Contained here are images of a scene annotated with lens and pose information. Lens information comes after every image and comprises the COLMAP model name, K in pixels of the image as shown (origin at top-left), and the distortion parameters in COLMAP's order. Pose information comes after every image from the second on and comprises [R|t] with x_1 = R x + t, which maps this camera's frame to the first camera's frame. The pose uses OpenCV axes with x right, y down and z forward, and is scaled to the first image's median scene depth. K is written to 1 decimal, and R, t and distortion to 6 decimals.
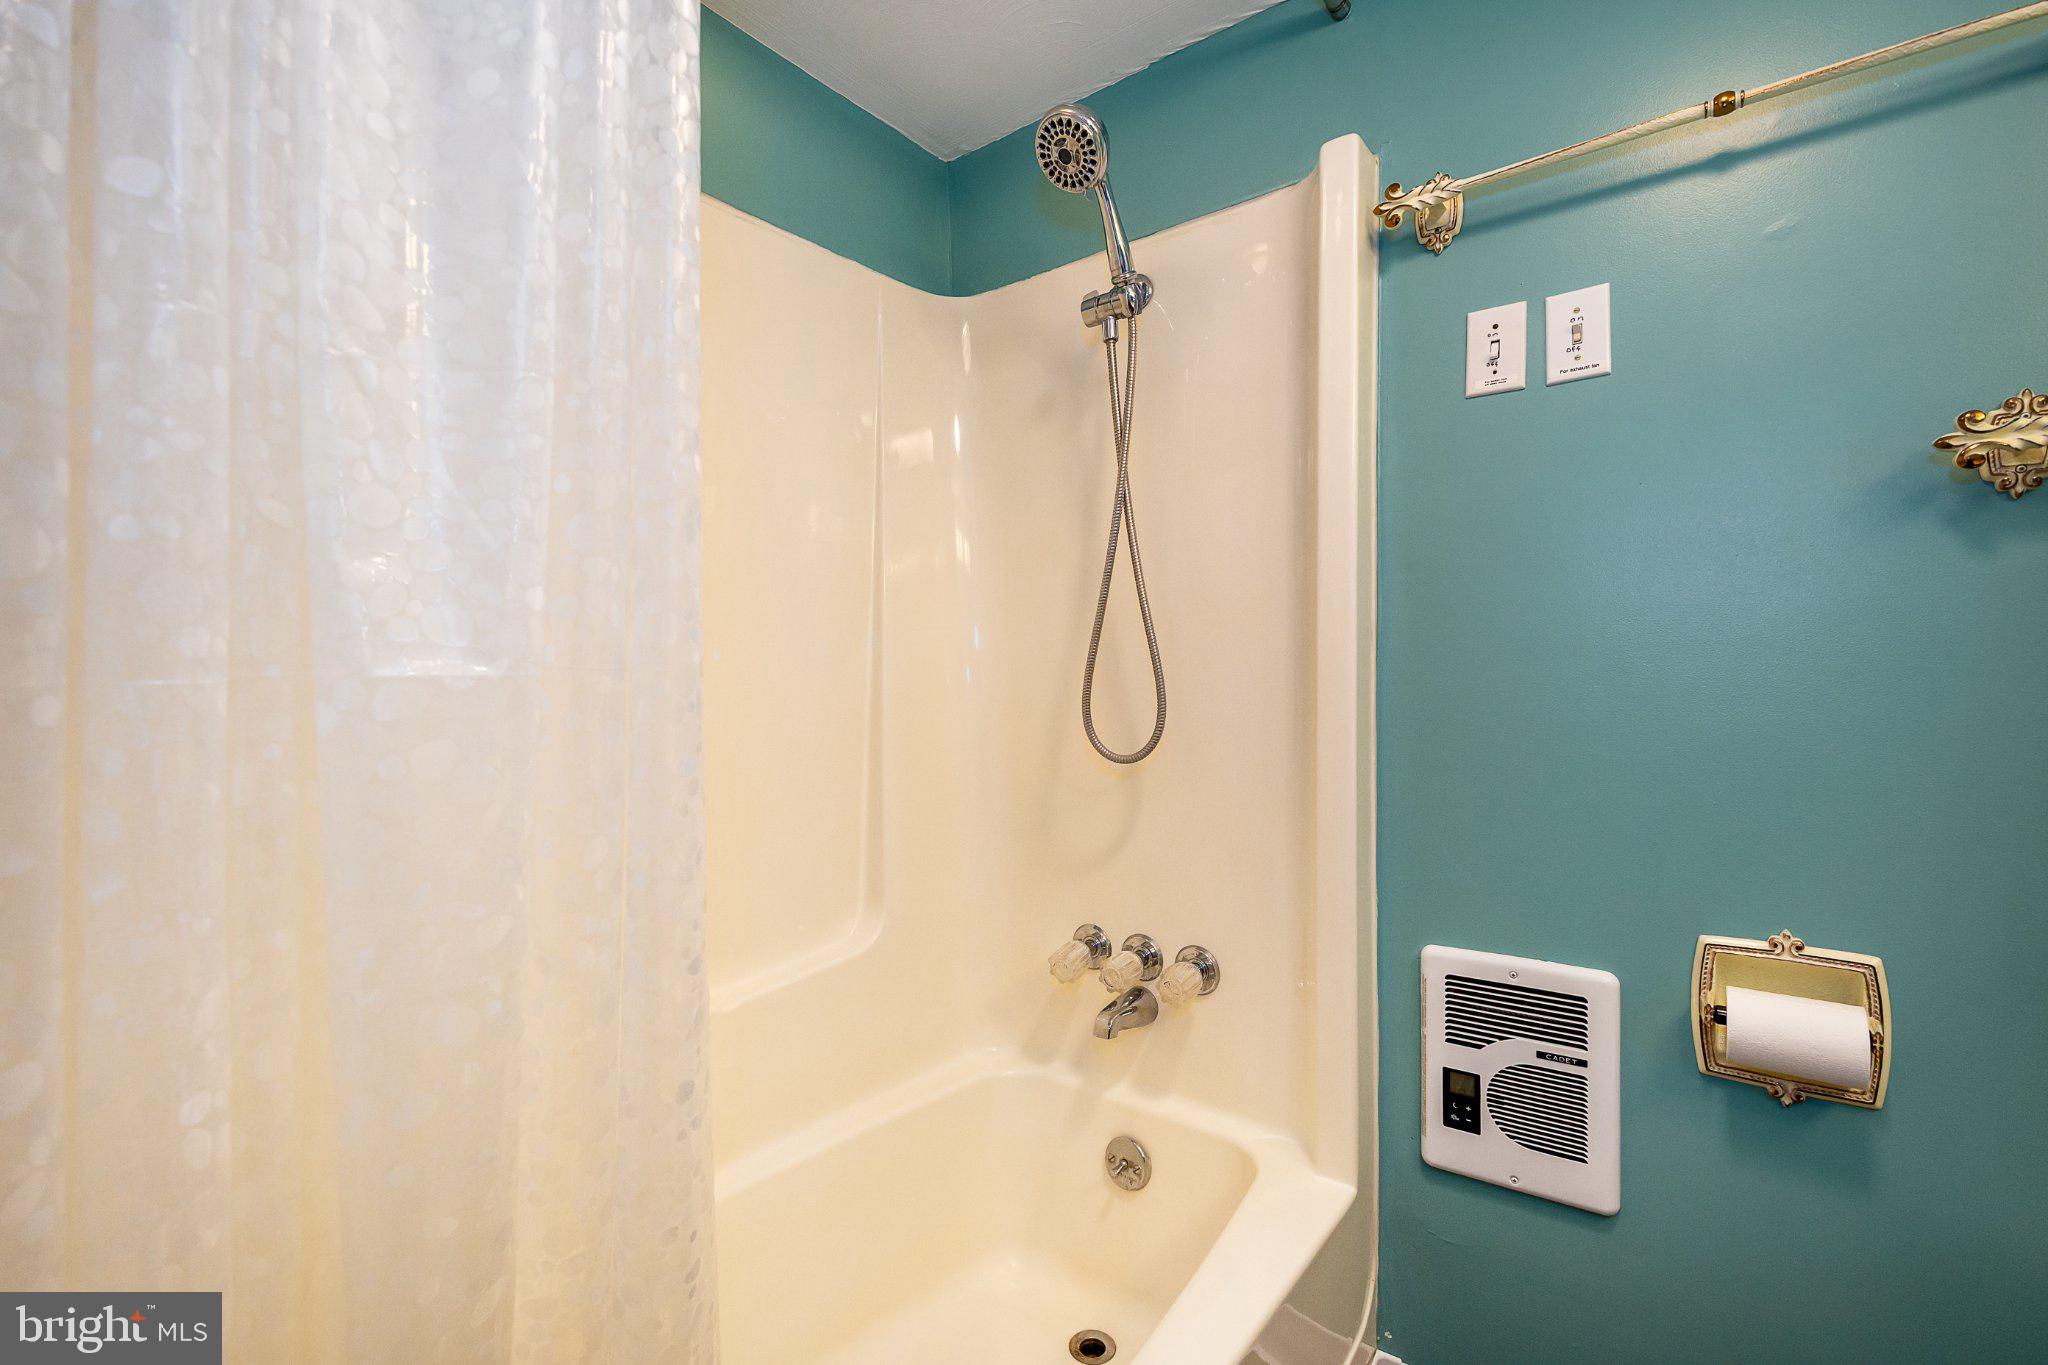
lens RADIAL K [[912.3, 0, 1021.3], [0, 912.3, 683.5], [0, 0, 1]] dist [0.002833, -0.000554]
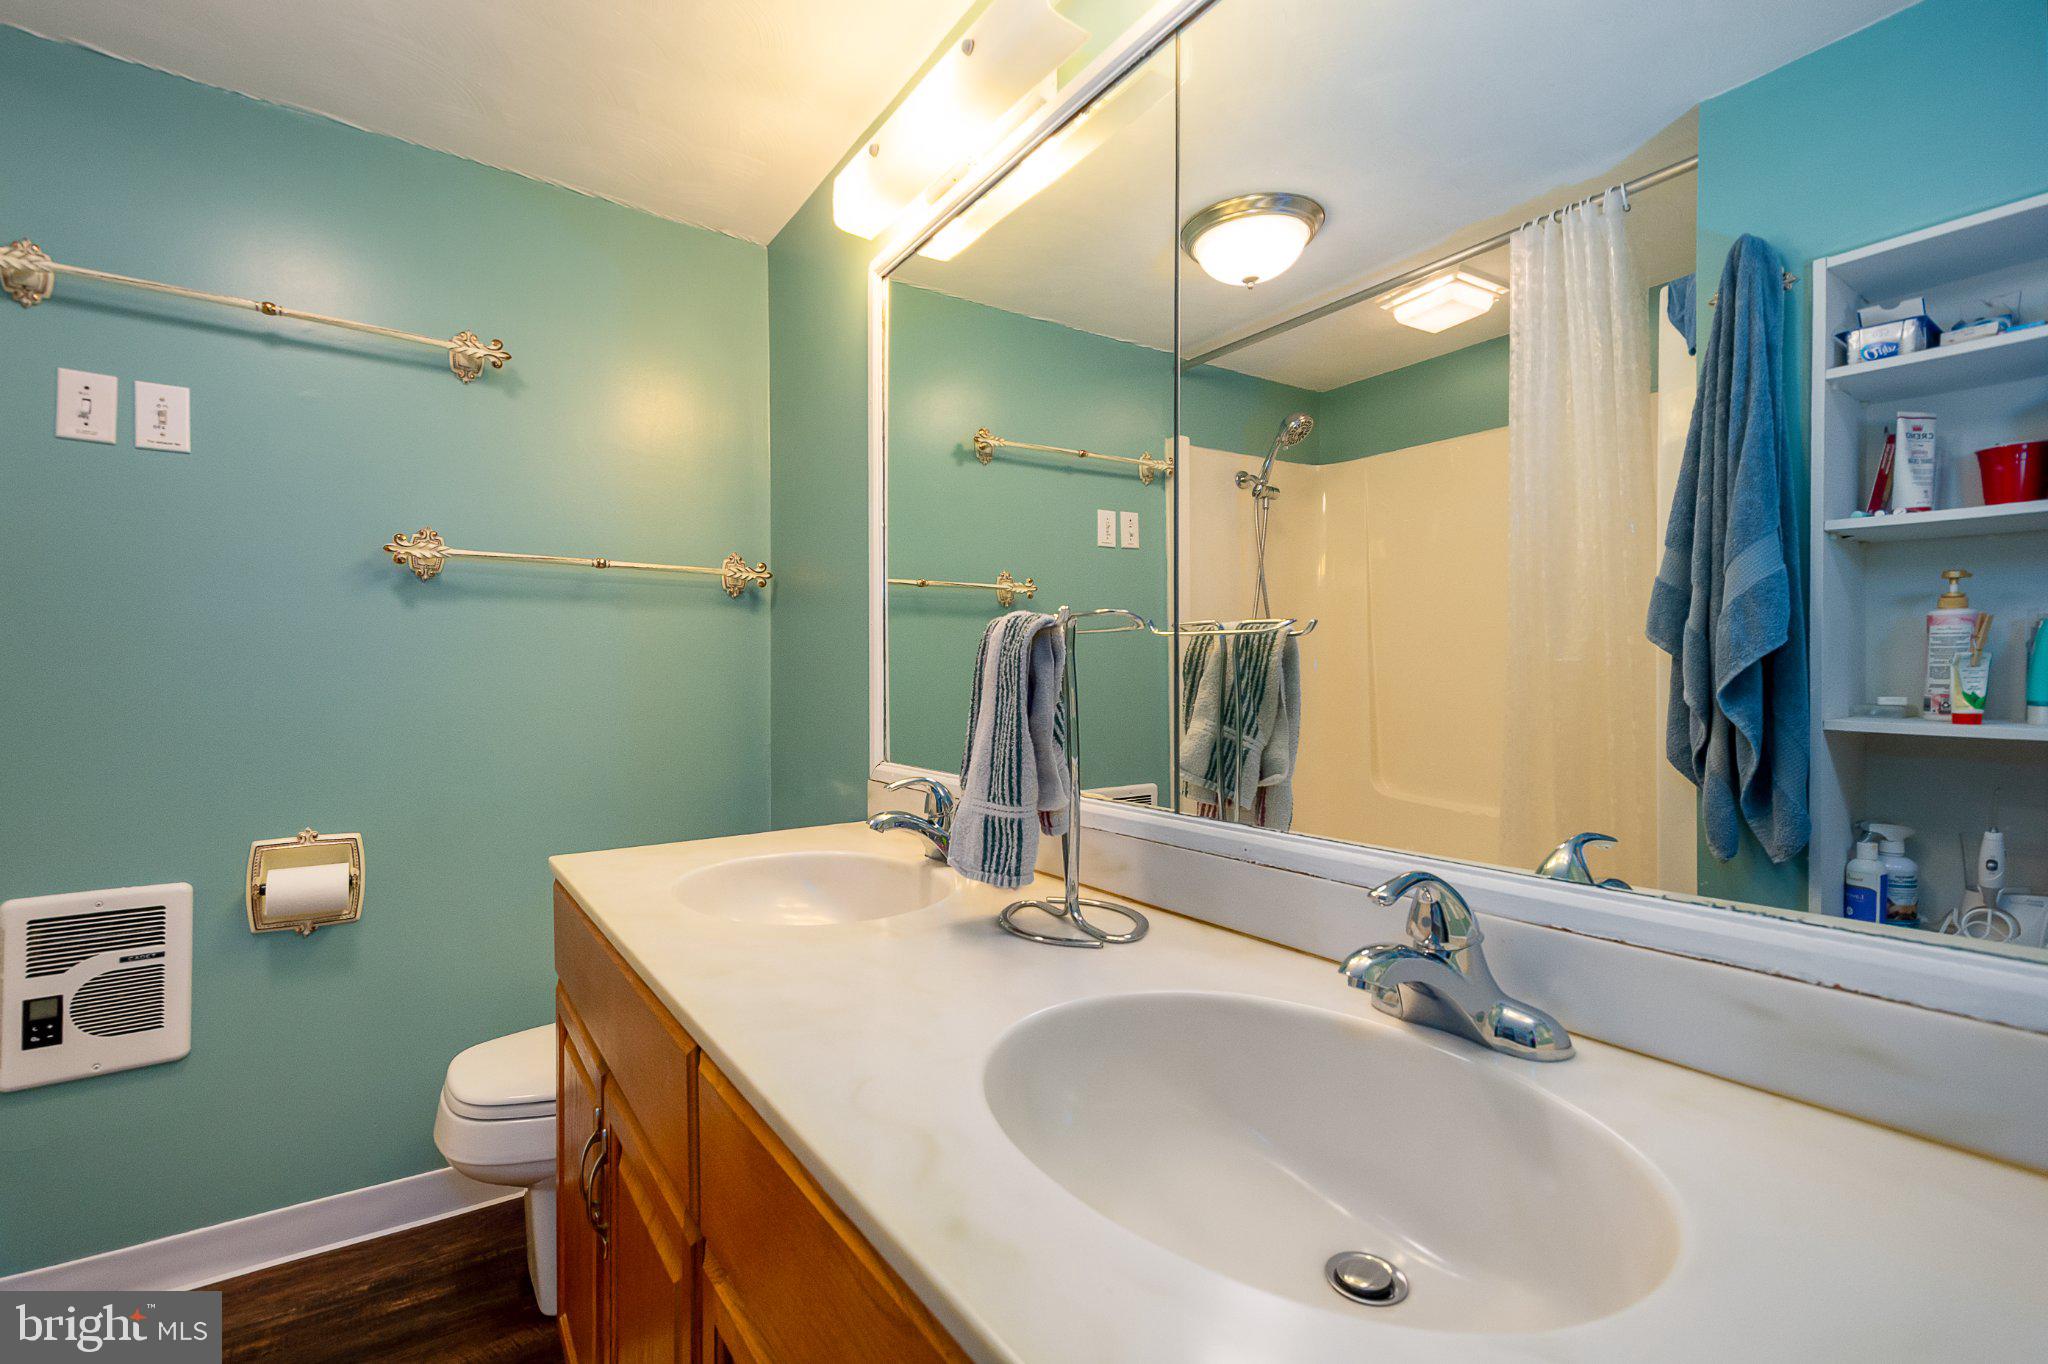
lens RADIAL K [[912.3, 0, 1020.7], [0, 912.3, 675.5], [0, 0, 1]] dist [0.002833, -0.000554]
pose [[0.319078, 0.004646, 0.947717, -0.268509], [-0.012757, 0.999918, -0.000606, -0.014409], [-0.947643, -0.011897, 0.319111, -0.642572]]
